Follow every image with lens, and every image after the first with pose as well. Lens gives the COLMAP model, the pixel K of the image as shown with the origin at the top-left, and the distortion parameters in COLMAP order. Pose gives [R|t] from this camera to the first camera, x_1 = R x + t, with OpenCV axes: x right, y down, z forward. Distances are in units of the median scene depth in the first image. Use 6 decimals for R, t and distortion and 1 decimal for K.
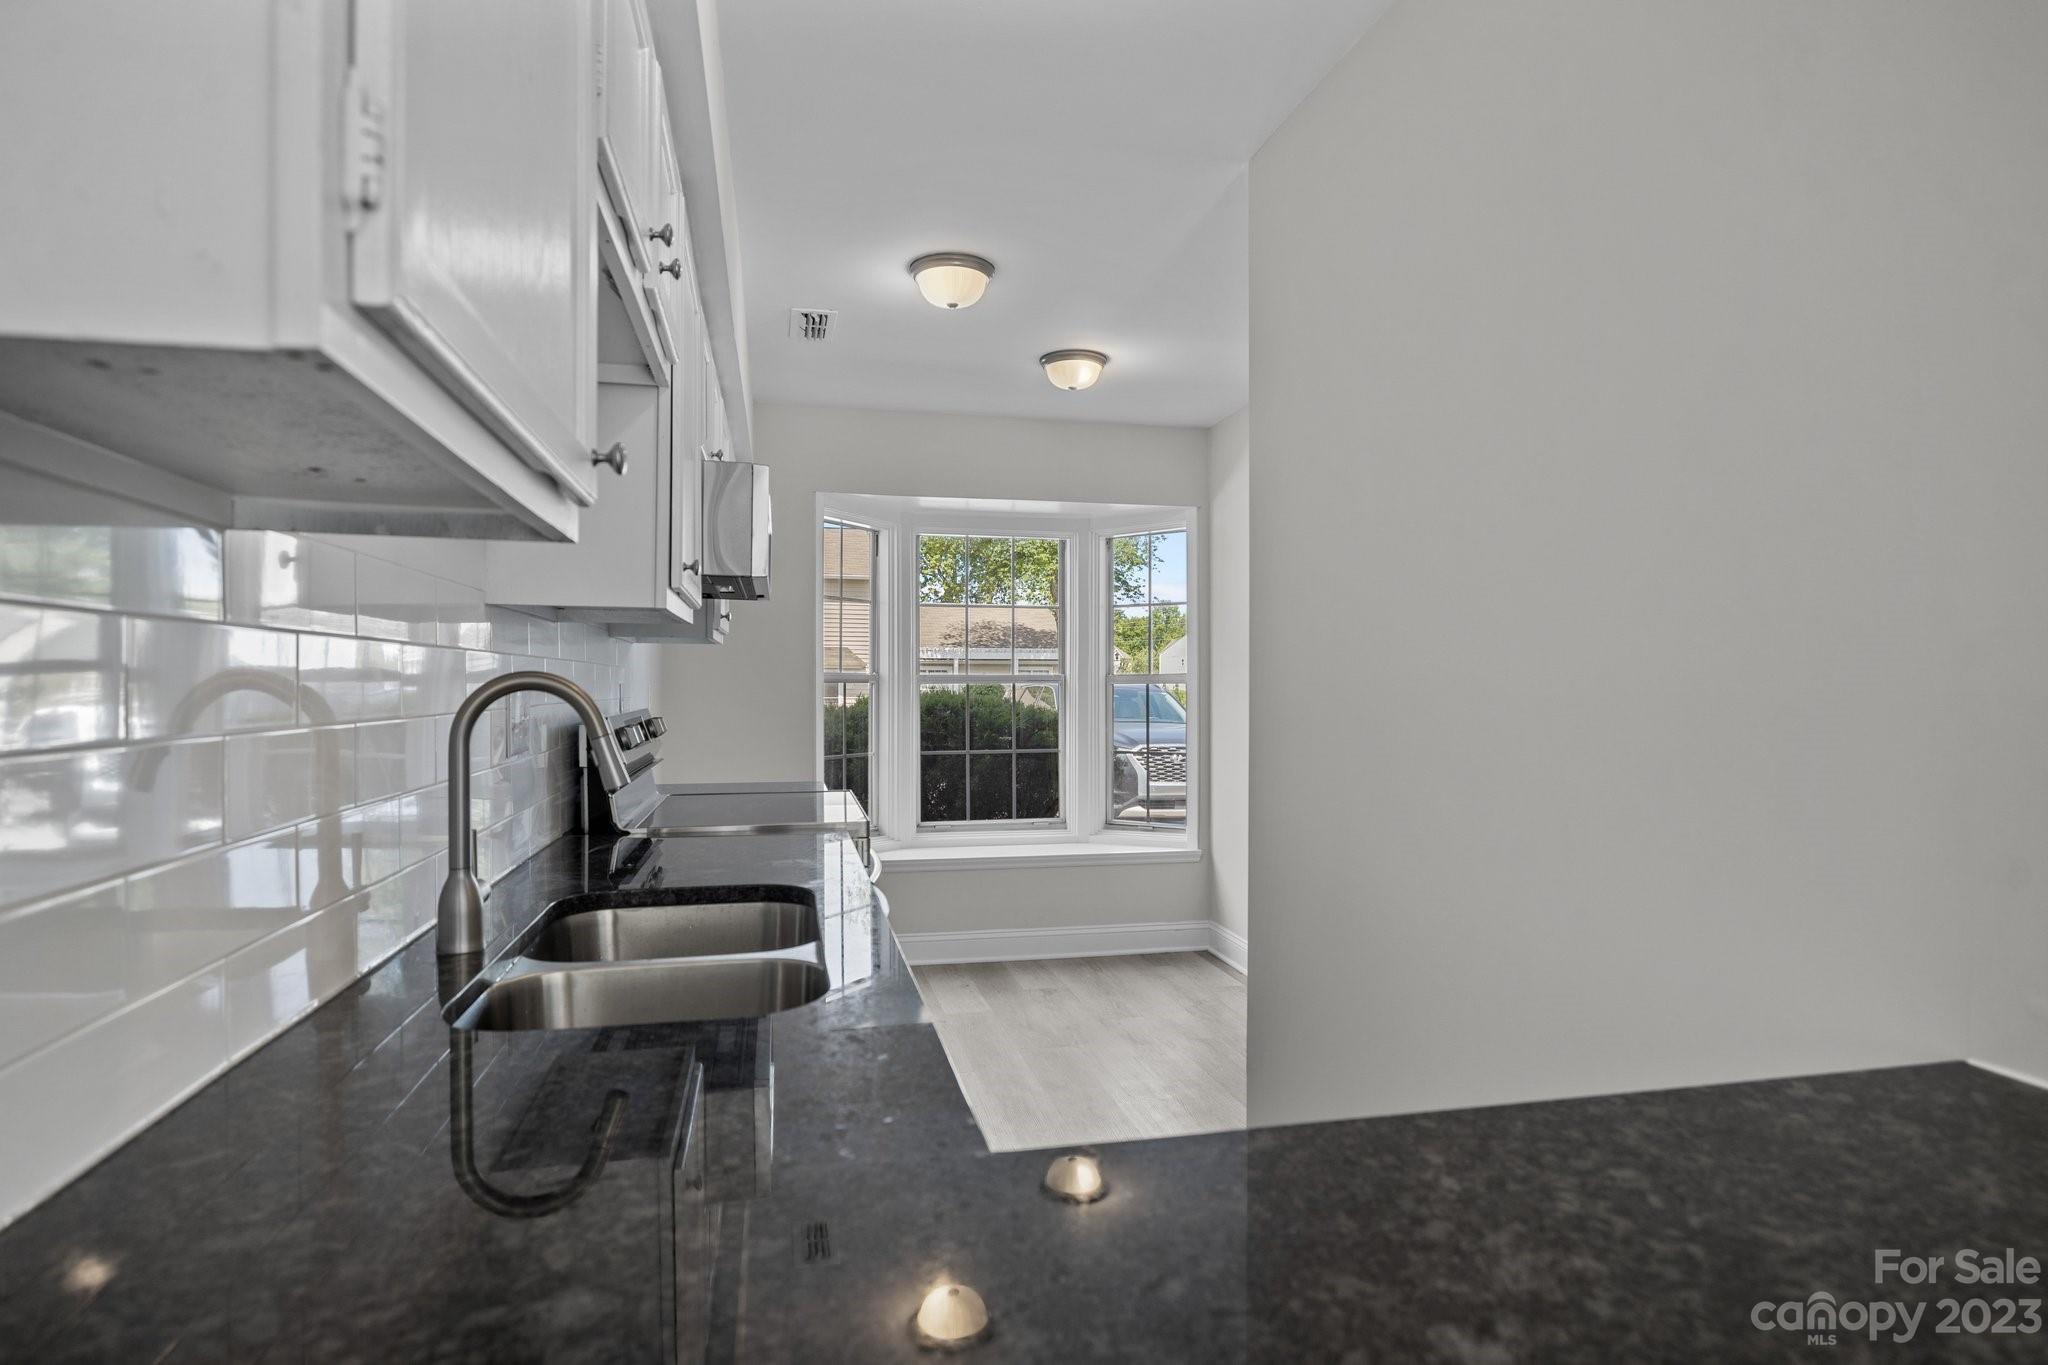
lens RADIAL K [[1108.9, 0, 1030.2], [0, 1108.9, 683.0], [0, 0, 1]] dist [-0.000502, 0.000275]
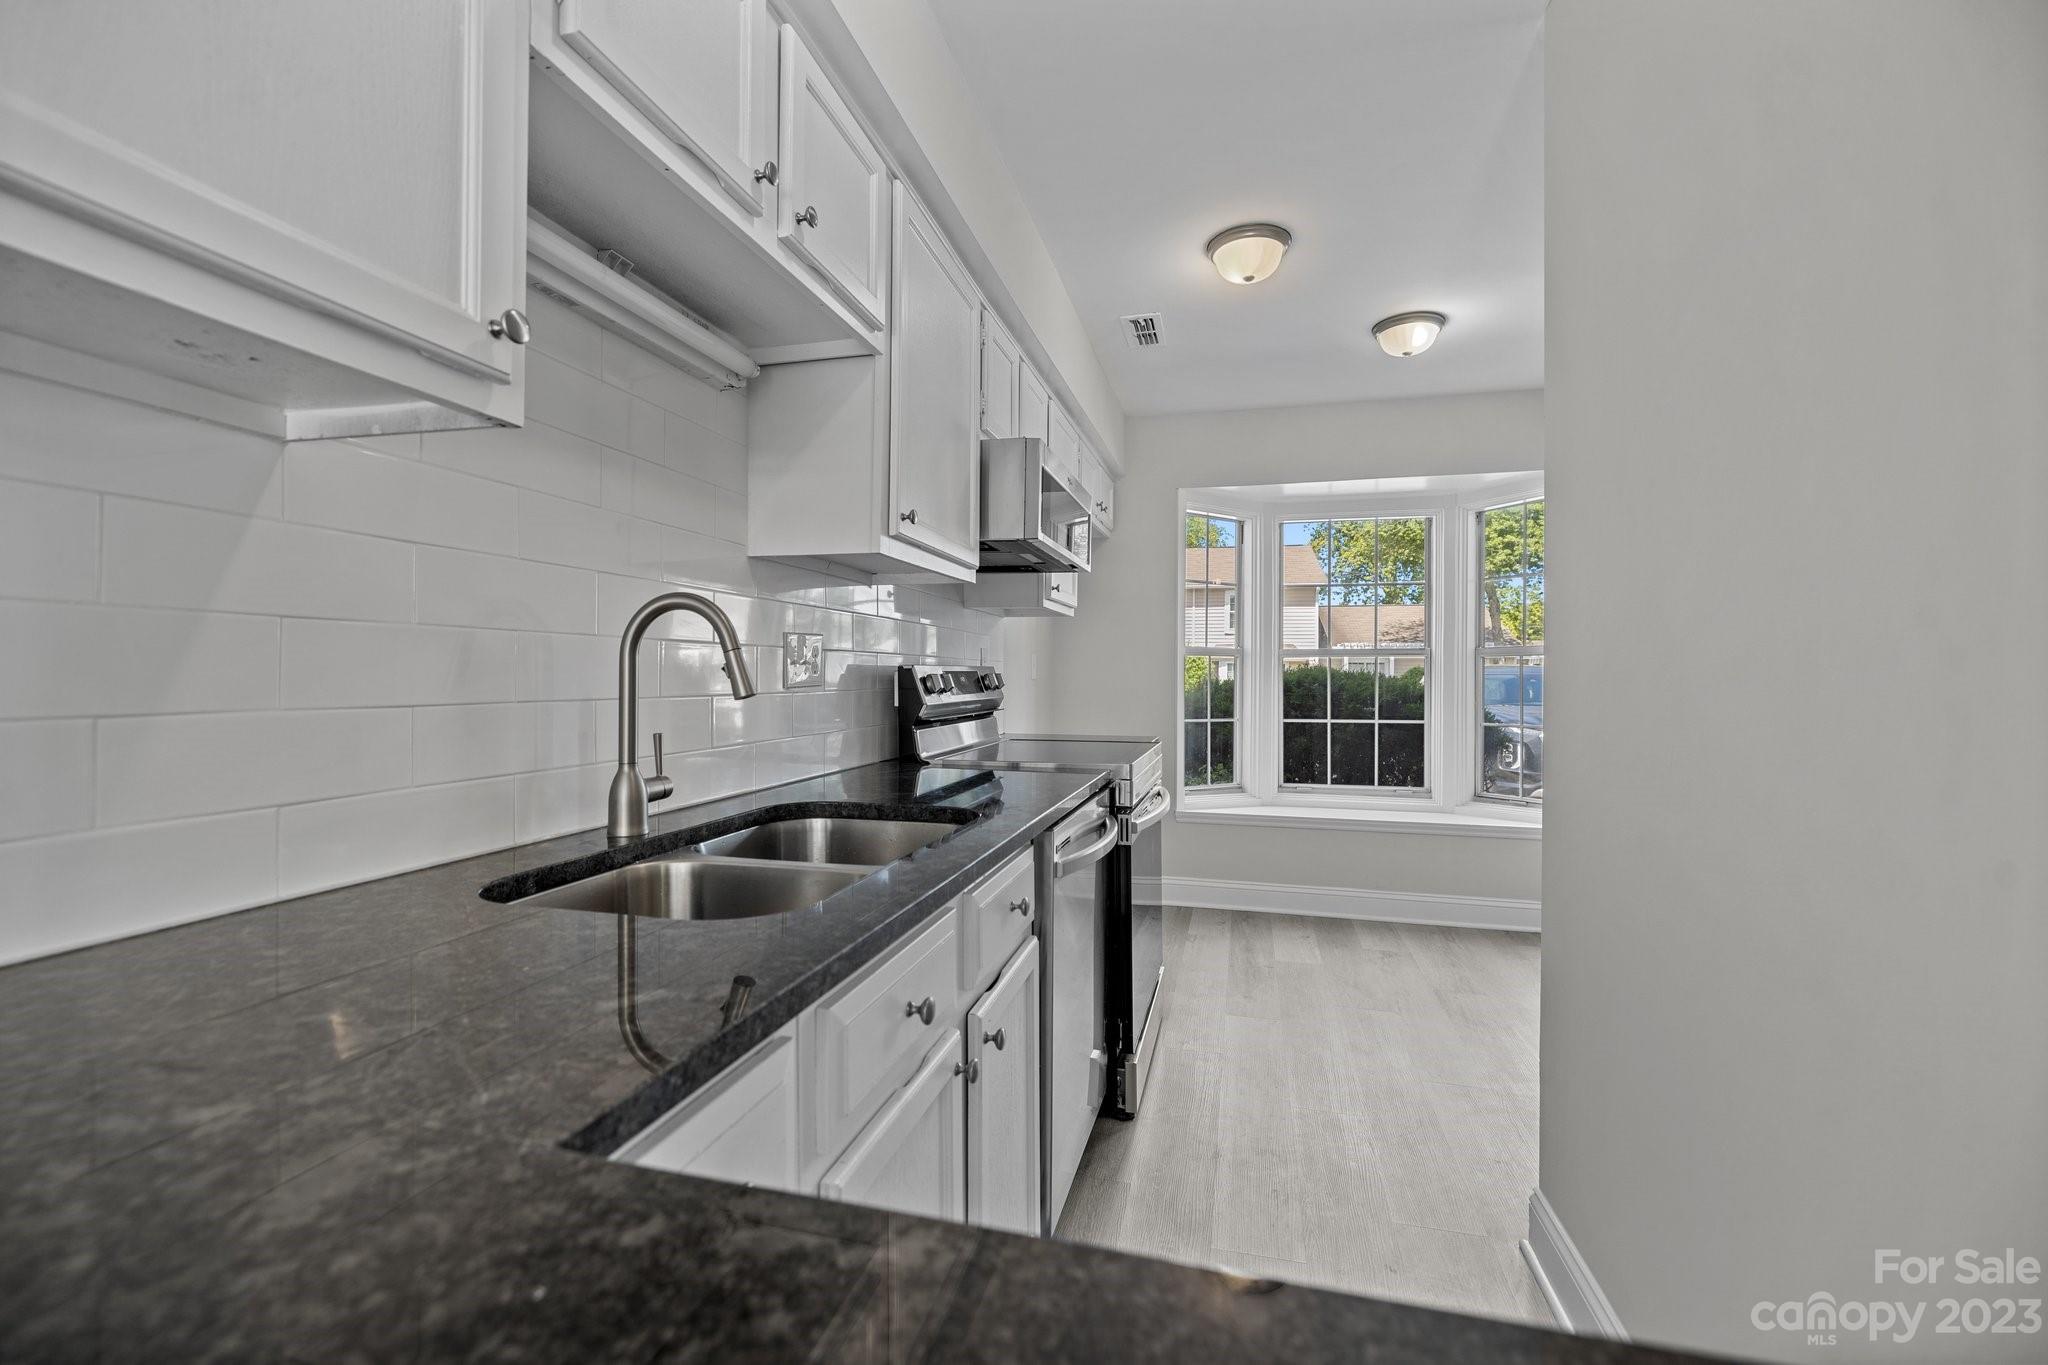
lens RADIAL K [[879.0, 0, 1014.9], [0, 879.0, 678.1], [0, 0, 1]] dist [-0.002072, 0.000211]
pose [[0.881373, 0.009171, -0.472332, 0.093216], [-0.007628, 0.999957, 0.005181, 0.022155], [0.472359, -0.000963, 0.881406, 0.123089]]
